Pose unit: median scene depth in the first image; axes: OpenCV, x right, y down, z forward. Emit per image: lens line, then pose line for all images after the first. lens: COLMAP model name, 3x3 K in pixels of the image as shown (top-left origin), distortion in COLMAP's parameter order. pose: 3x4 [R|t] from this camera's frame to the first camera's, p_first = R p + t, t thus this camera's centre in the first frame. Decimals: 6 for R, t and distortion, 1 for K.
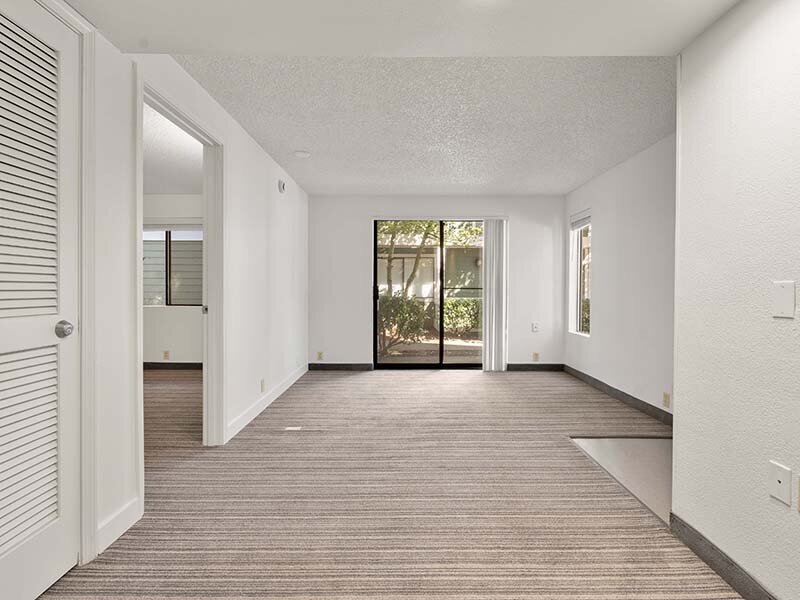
lens RADIAL K [[378.0, 0, 396.8], [0, 378.0, 303.7], [0, 0, 1]] dist [-0.000596, 0.000427]
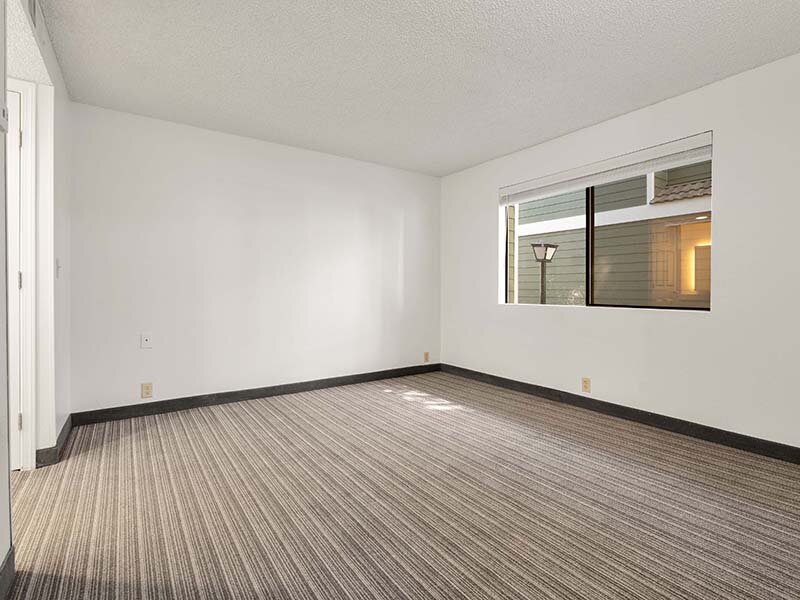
lens RADIAL K [[394.6, 0, 400.4], [0, 394.6, 294.3], [0, 0, 1]] dist [-0.009961, -0.000058]
pose [[0.544557, -0.008643, -0.838679, -0.229332], [-0.011987, 0.999765, -0.018086, 0.001298], [0.838638, 0.019902, 0.544325, 0.382964]]
